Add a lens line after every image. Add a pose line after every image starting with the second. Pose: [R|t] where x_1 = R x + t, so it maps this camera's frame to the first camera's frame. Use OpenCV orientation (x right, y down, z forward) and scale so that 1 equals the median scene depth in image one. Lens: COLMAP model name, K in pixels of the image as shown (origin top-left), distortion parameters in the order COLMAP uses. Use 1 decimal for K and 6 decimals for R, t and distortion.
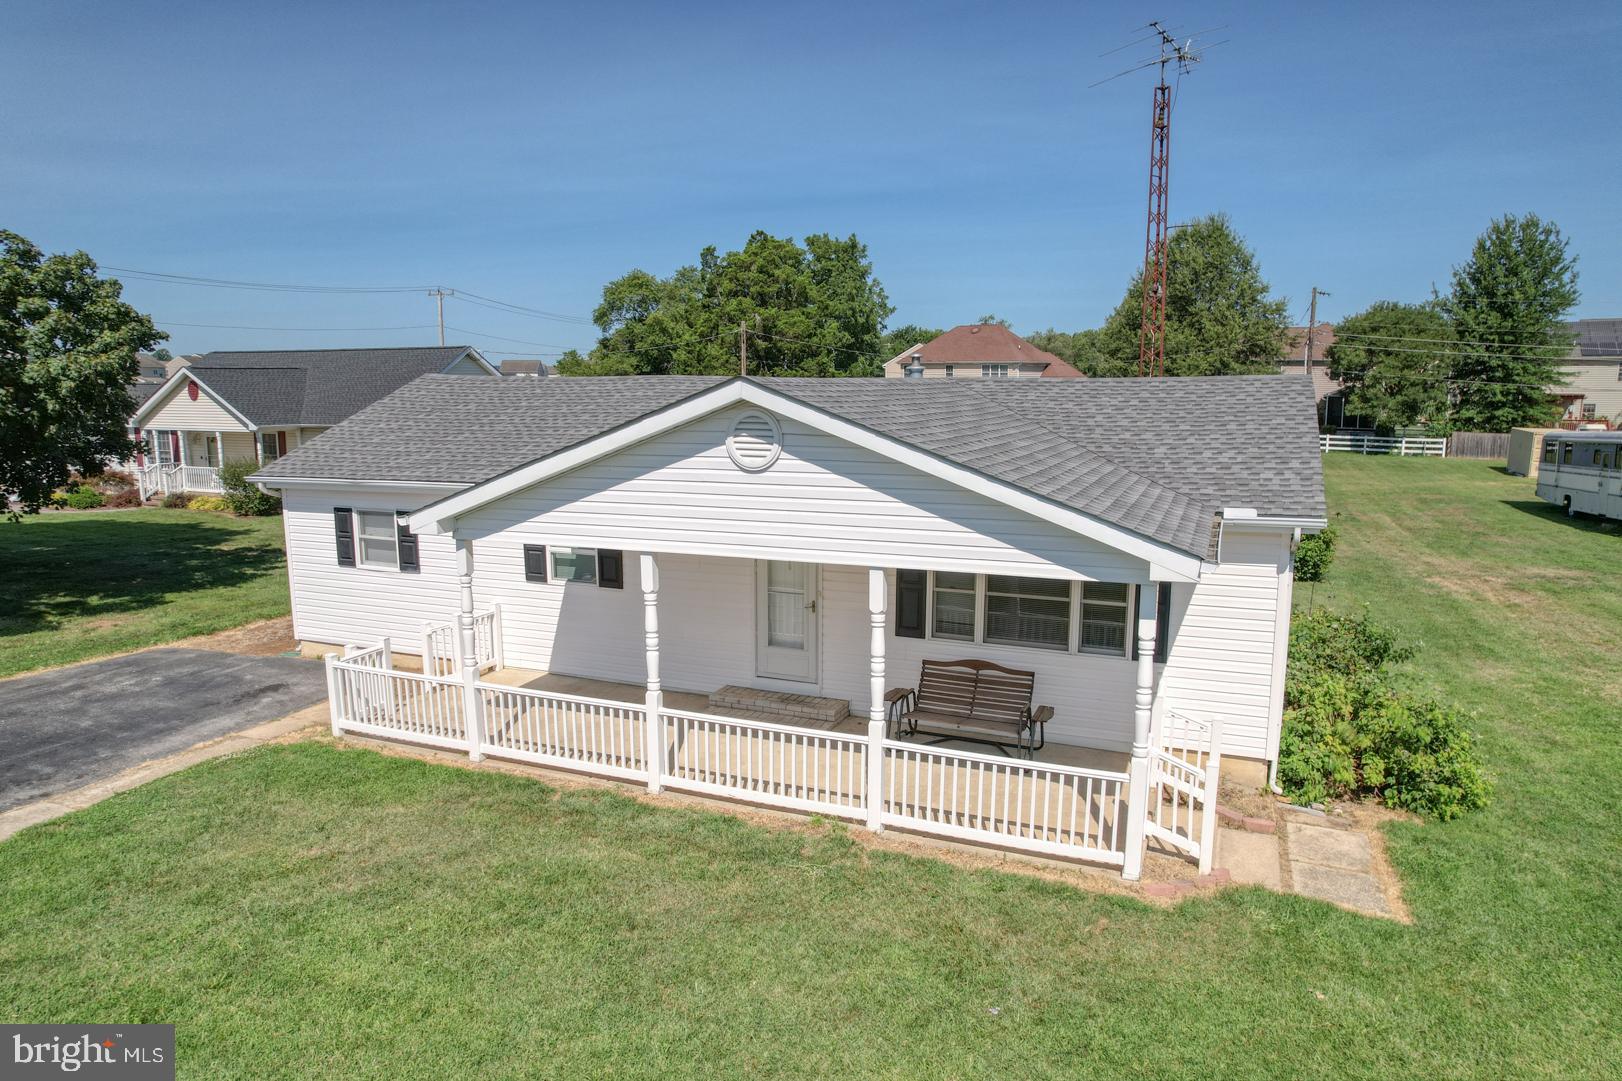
lens RADIAL K [[1032.0, 0, 804.1], [0, 1032.0, 565.9], [0, 0, 1]] dist [-0.081399, 0.067474]
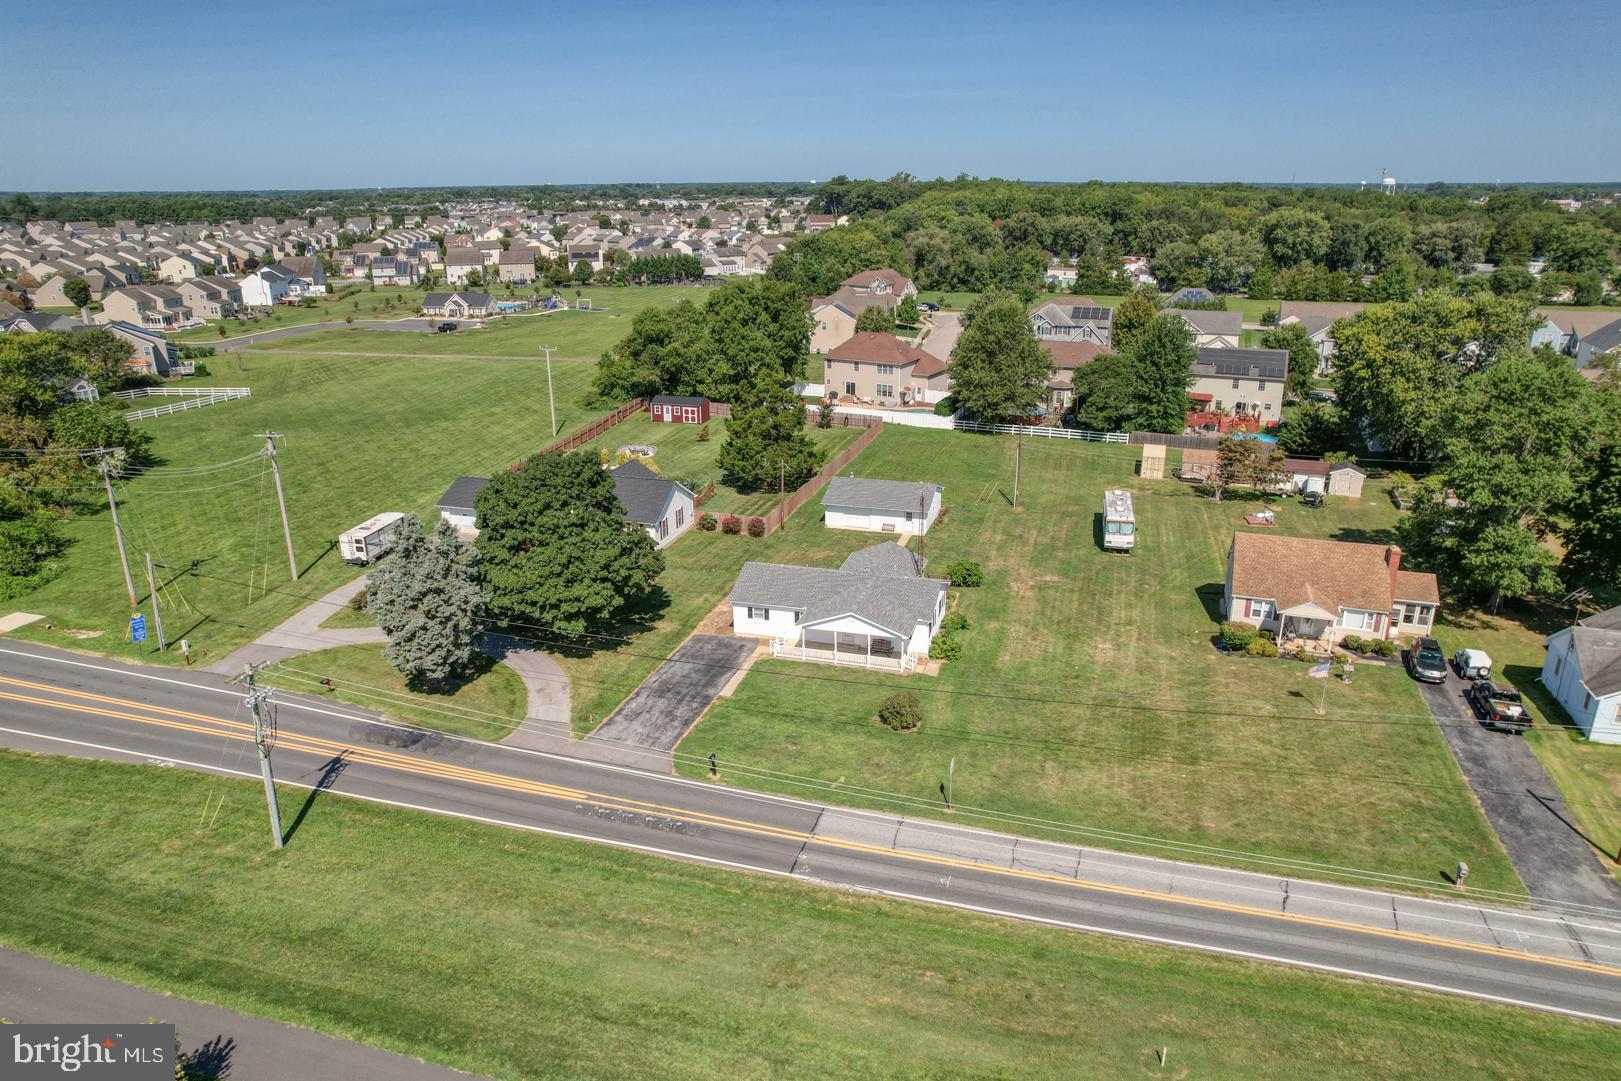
lens RADIAL K [[1049.8, 0, 810.5], [0, 1049.8, 540.5], [0, 0, 1]] dist [-0.081337, 0.075119]
pose [[0.993686, -0.042316, 0.103908, -0.892611], [0.025839, 0.987565, 0.155076, -1.493536], [-0.109178, -0.151412, 0.982423, -5.089418]]
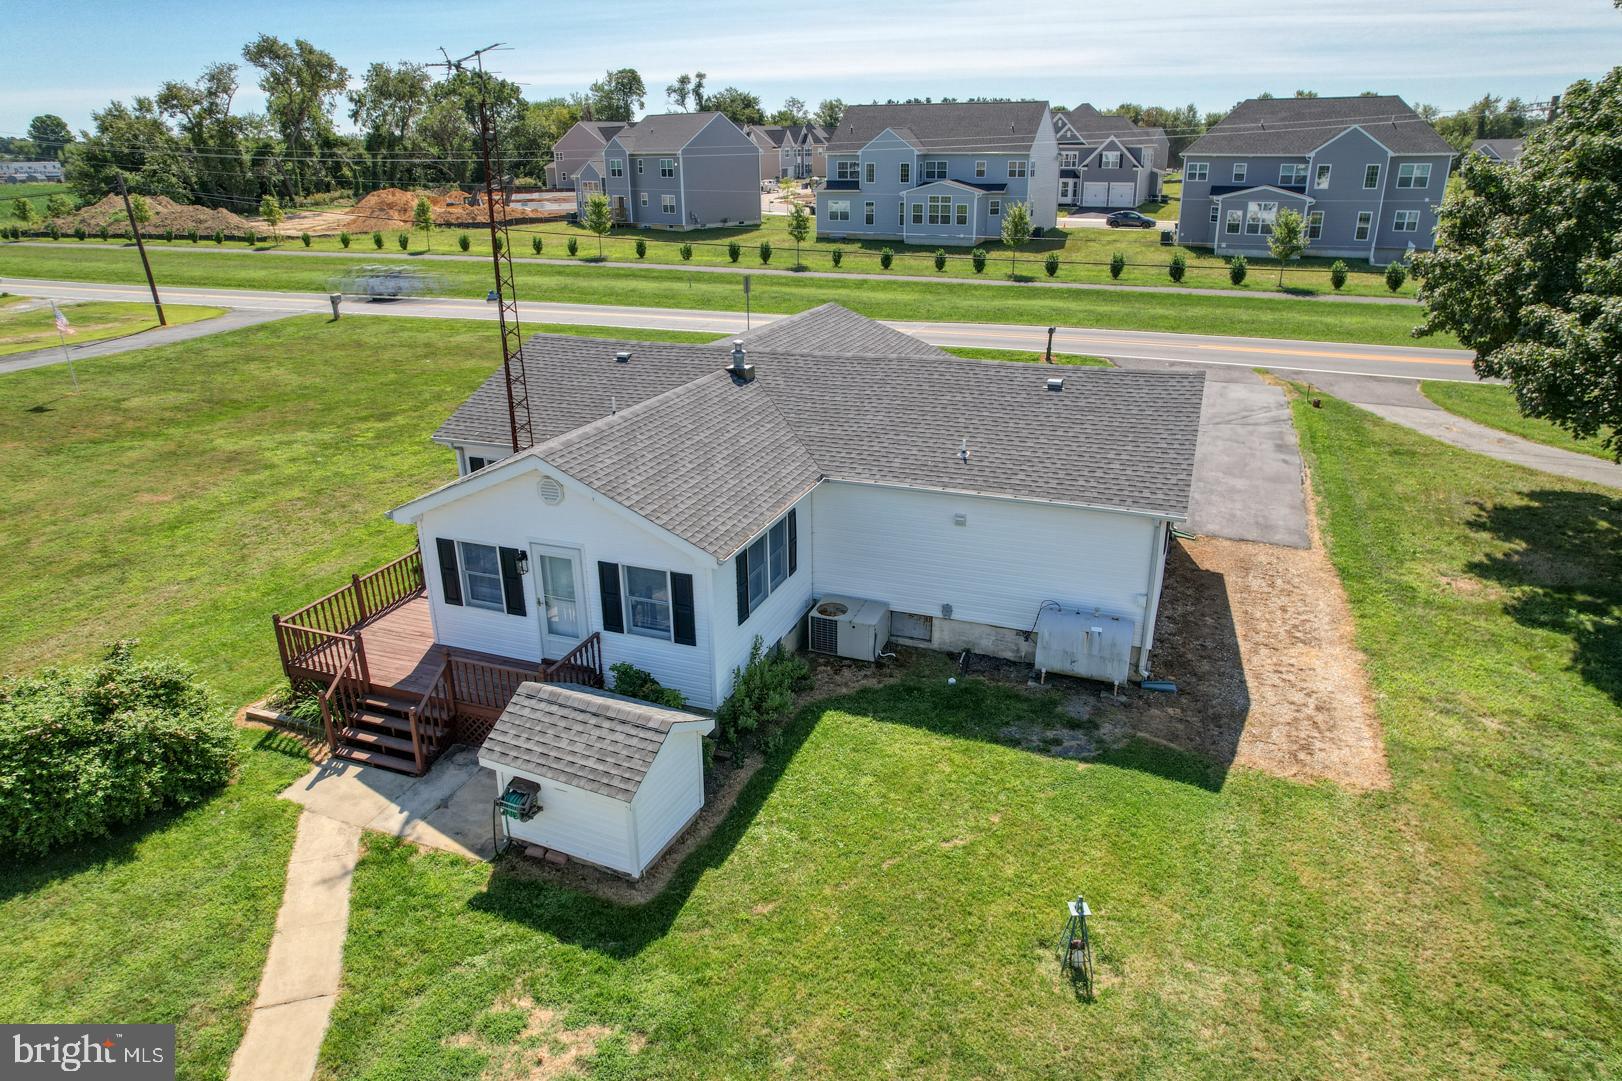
lens RADIAL K [[1050.4, 0, 811.0], [0, 1050.4, 540.5], [0, 0, 1]] dist [-0.081337, 0.075119]
pose [[-0.999268, 0.019122, -0.033128, 0.088957], [-0.000597, 0.858181, 0.513347, -0.935148], [0.038246, 0.512991, -0.857542, 3.203617]]
